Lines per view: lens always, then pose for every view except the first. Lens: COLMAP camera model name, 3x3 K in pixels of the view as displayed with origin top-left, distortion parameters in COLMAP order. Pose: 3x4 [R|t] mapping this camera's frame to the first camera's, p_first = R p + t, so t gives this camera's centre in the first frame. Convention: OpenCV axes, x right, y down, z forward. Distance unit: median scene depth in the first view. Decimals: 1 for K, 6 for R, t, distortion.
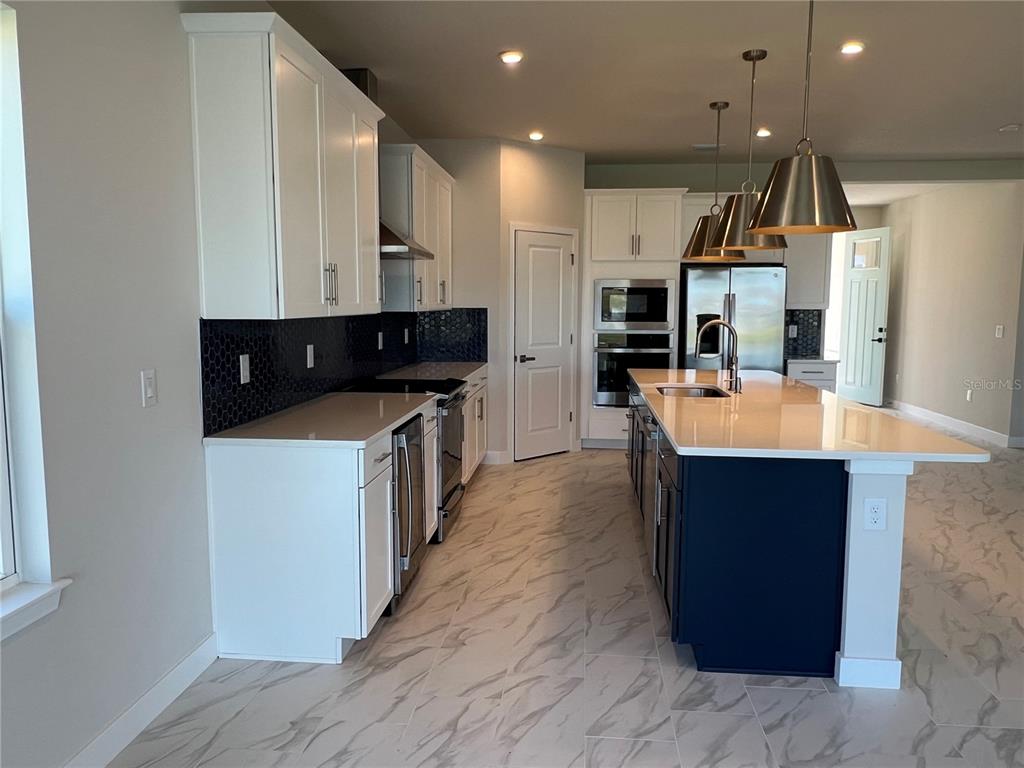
lens RADIAL K [[737.3, 0, 512.0], [0, 737.3, 384.0], [0, 0, 1]] dist [-0.003234, -0.000291]
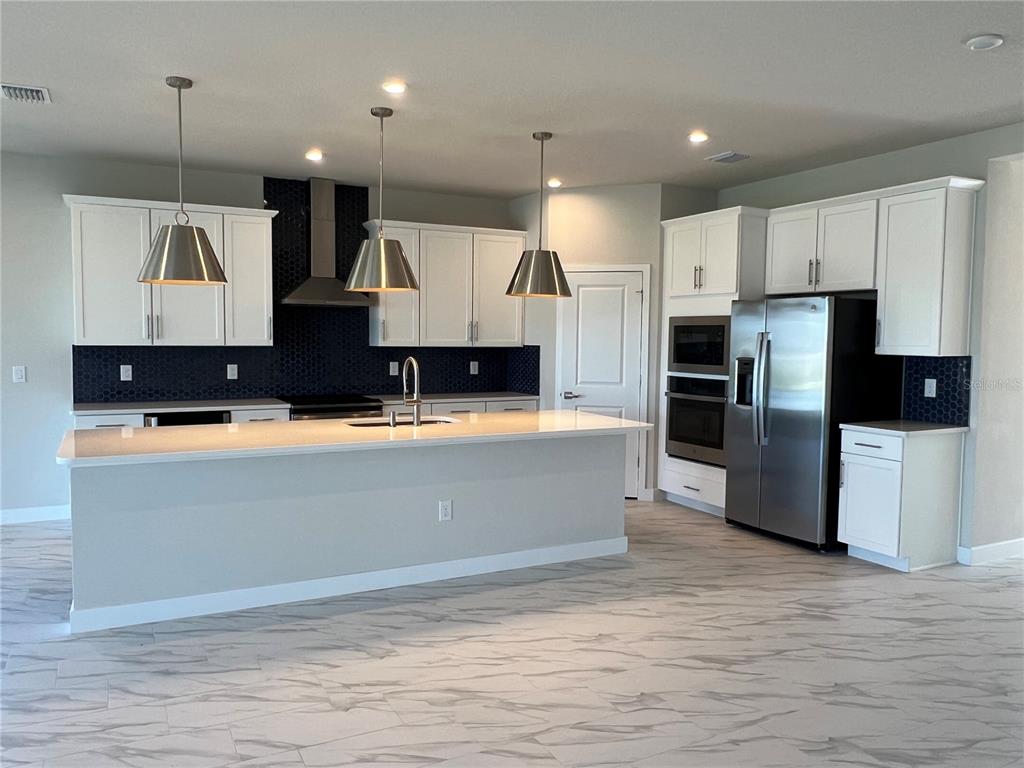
lens RADIAL K [[737.0, 0, 512.0], [0, 737.0, 384.0], [0, 0, 1]] dist [-0.000154, -0.003066]
pose [[0.574320, 0.054722, -0.816800, 0.813215], [-0.098554, 0.995128, -0.002628, -0.039994], [0.812677, 0.082008, 0.576915, 0.341820]]
